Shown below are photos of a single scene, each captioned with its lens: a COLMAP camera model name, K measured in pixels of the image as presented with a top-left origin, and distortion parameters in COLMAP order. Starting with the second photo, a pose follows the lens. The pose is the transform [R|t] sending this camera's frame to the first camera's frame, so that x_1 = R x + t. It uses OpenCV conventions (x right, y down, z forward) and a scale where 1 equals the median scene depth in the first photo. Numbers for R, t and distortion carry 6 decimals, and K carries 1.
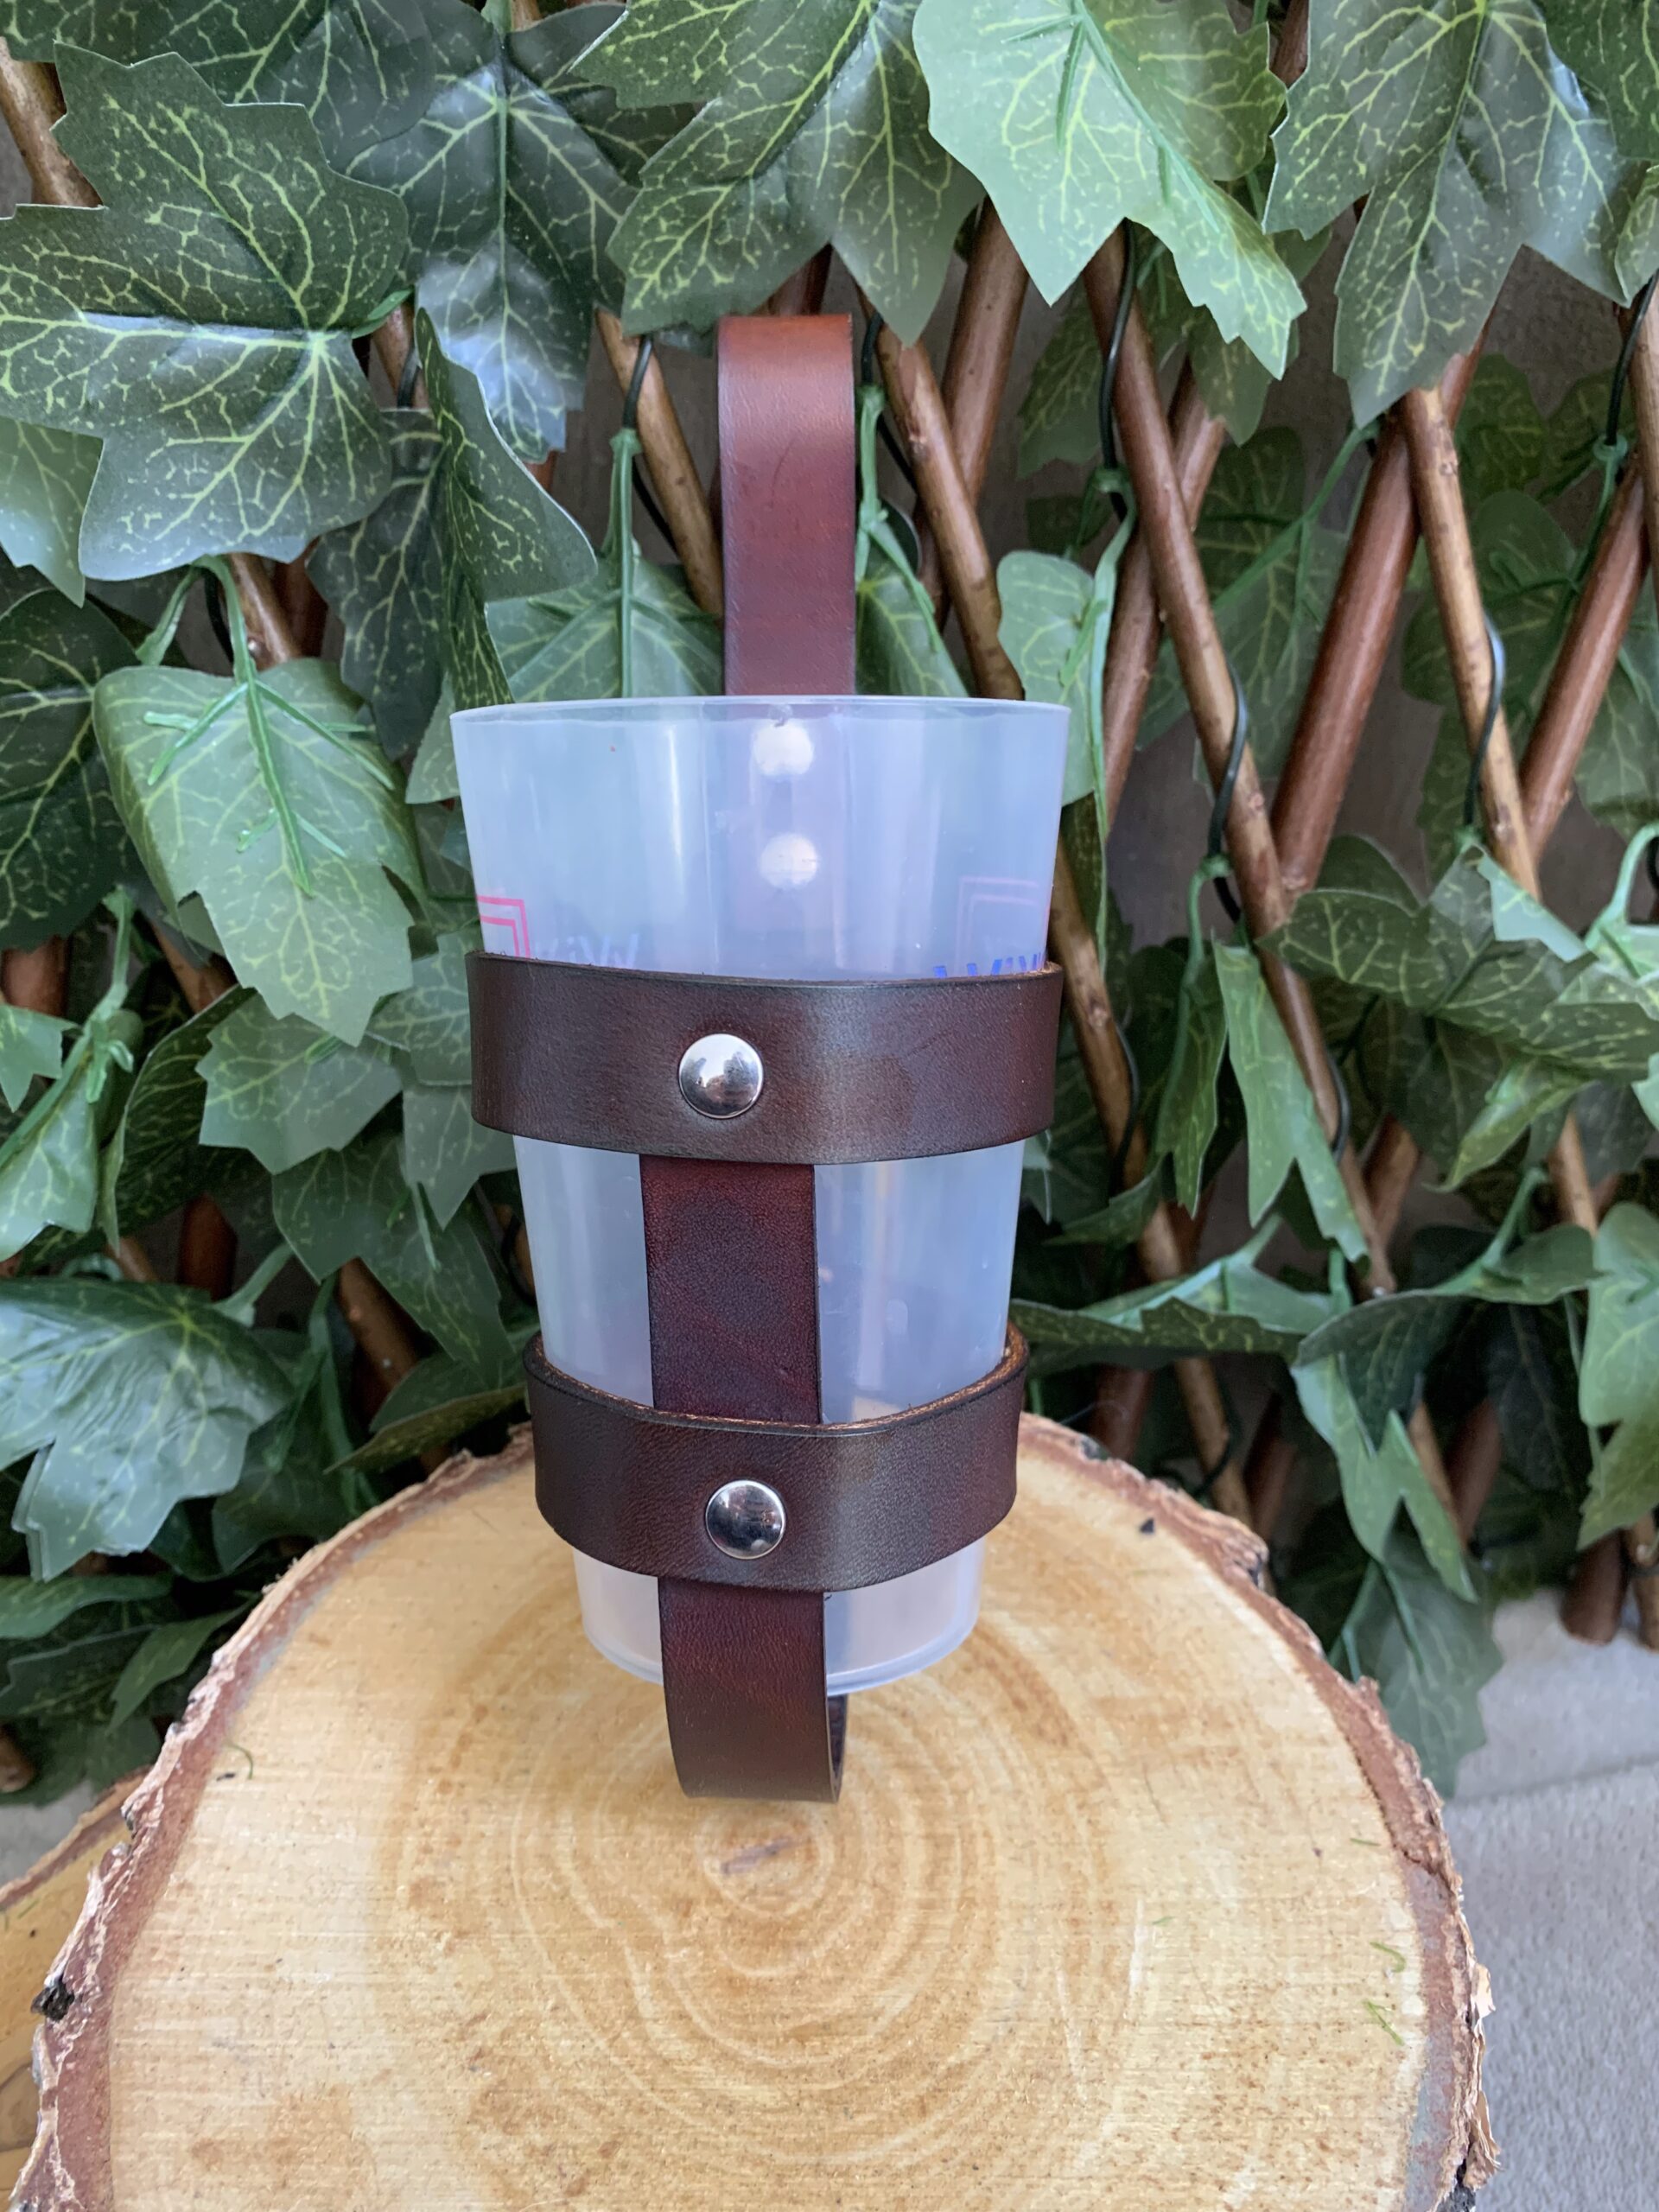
lens RADIAL K [[1753.7, 0, 834.1], [0, 1753.7, 1049.9], [0, 0, 1]] dist [-0.016769, 0.021216]
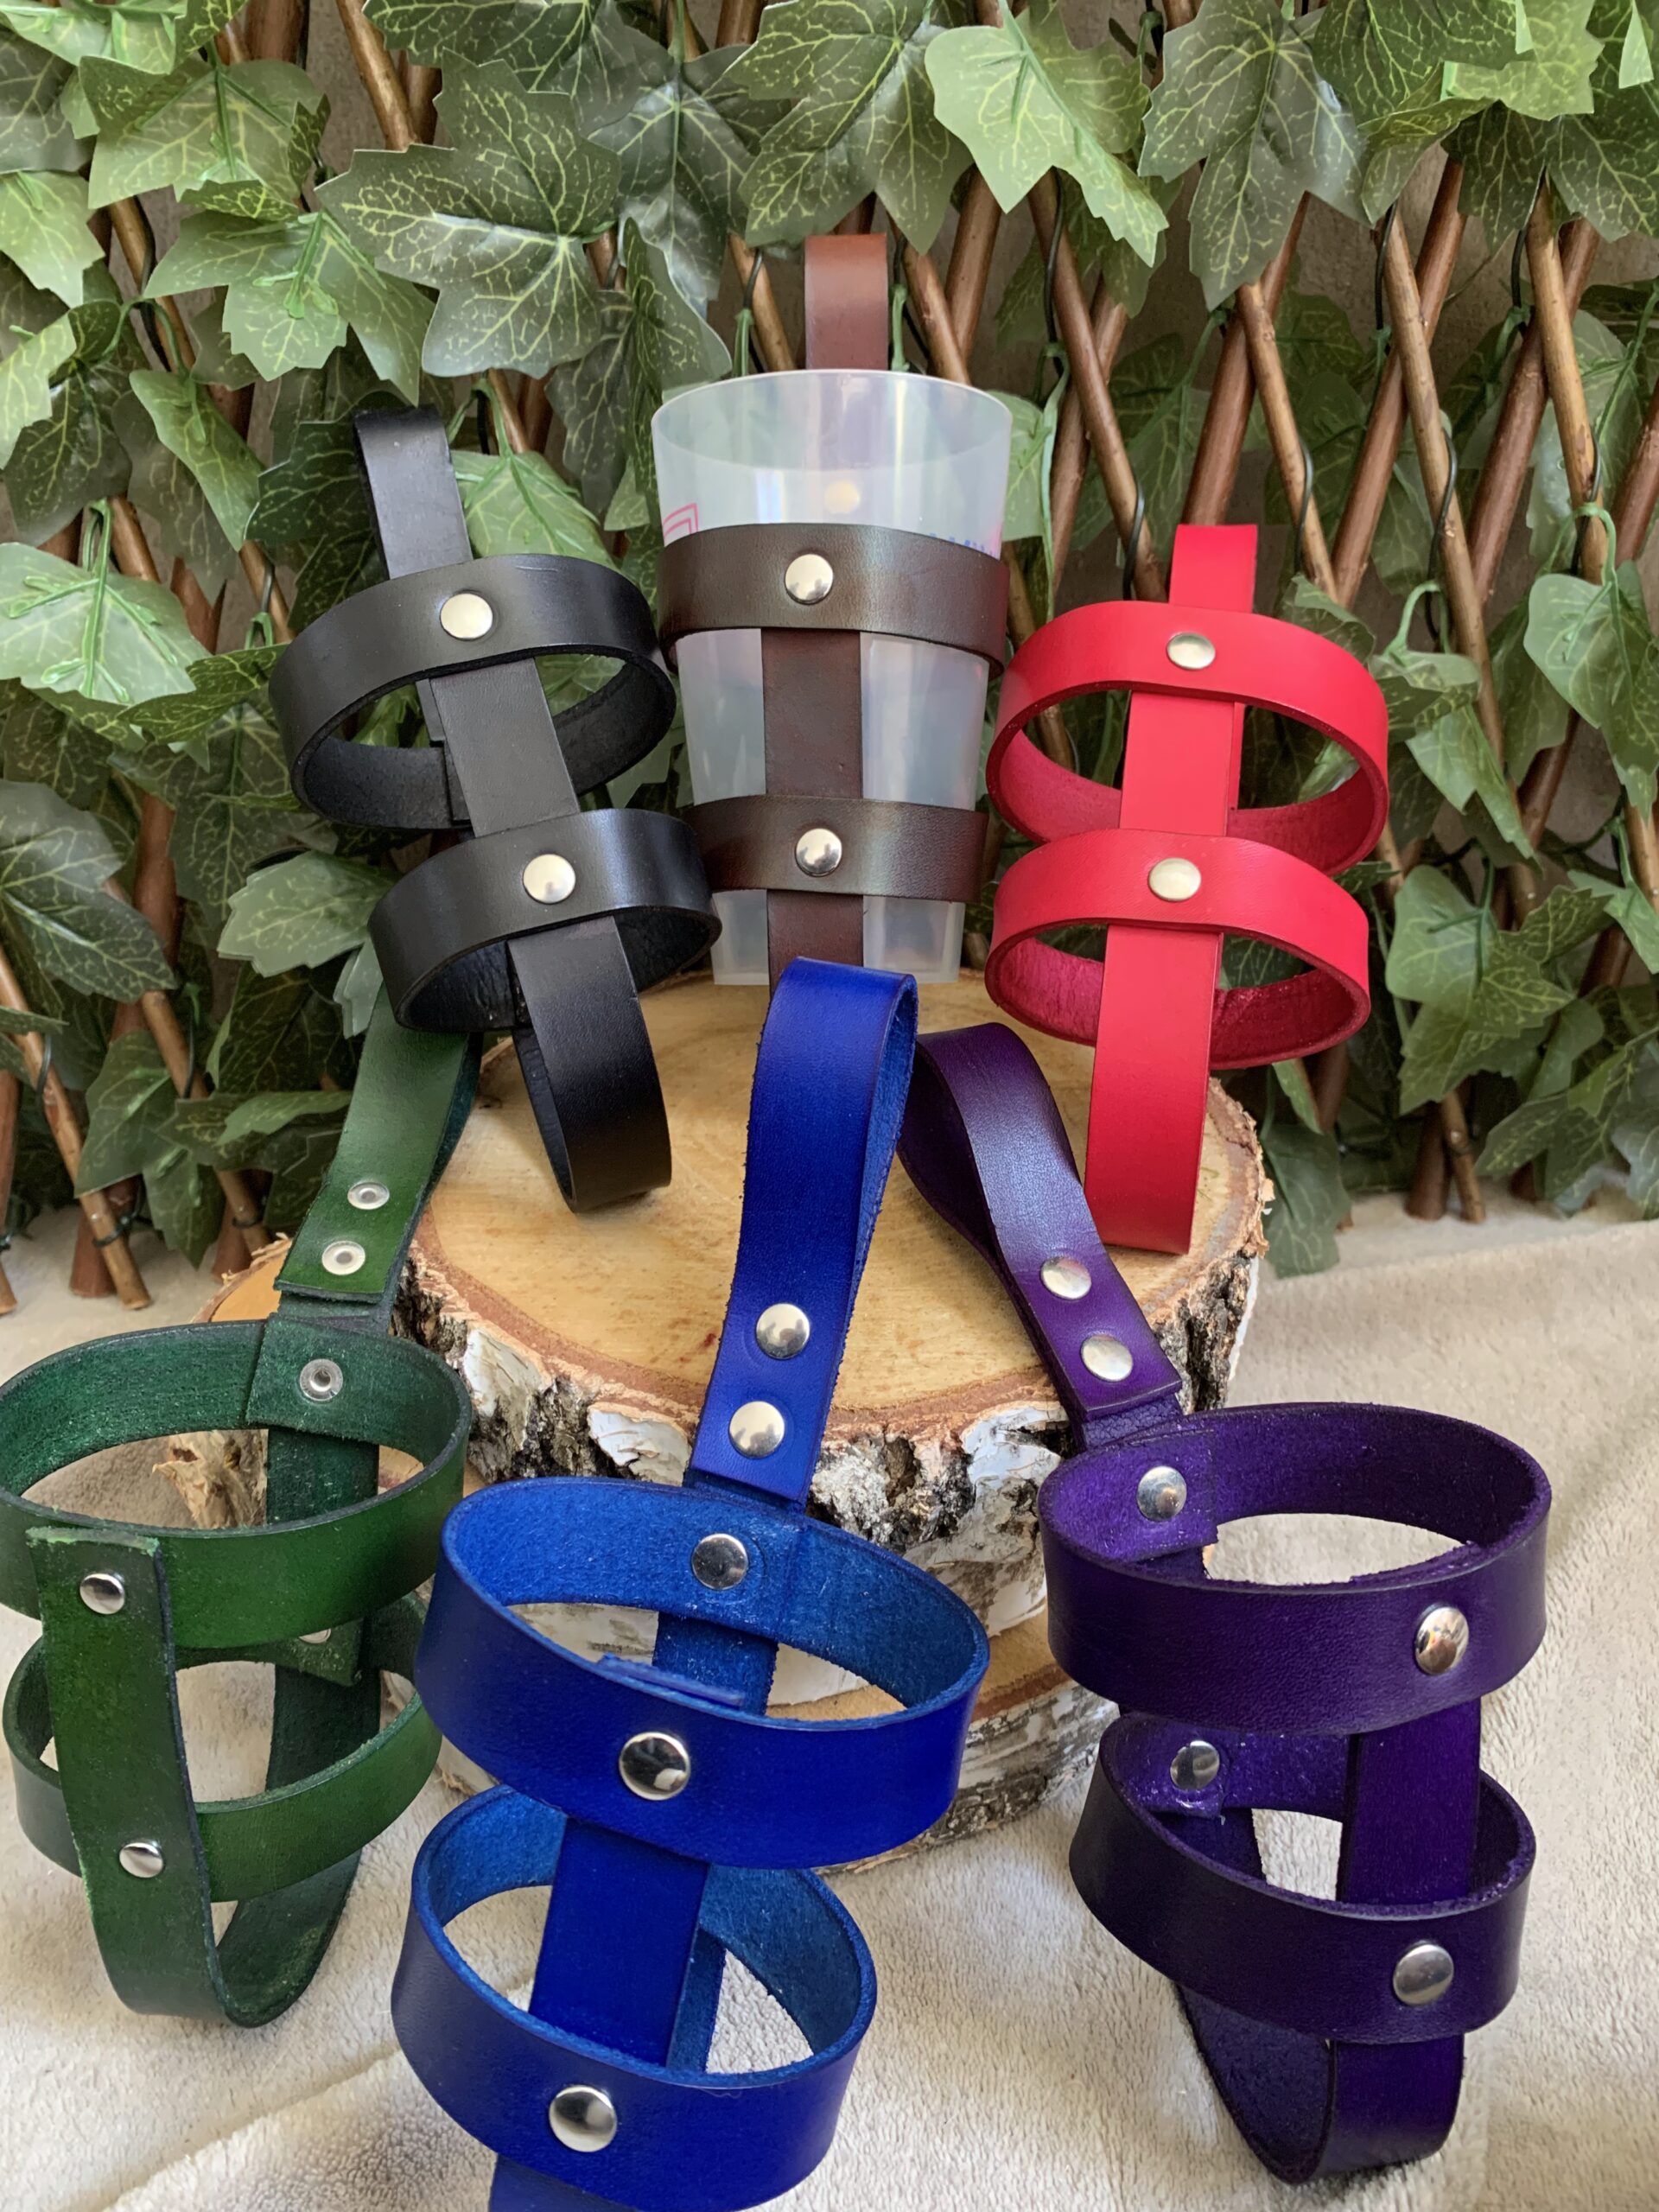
lens RADIAL K [[1721.6, 0, 824.9], [0, 1721.6, 1039.2], [0, 0, 1]] dist [0.003412, -0.002418]
pose [[0.999554, 0.008952, -0.028475, 0.004838], [-0.011483, 0.995874, -0.090021, 0.491293], [0.027552, 0.090308, 0.995533, -0.548852]]
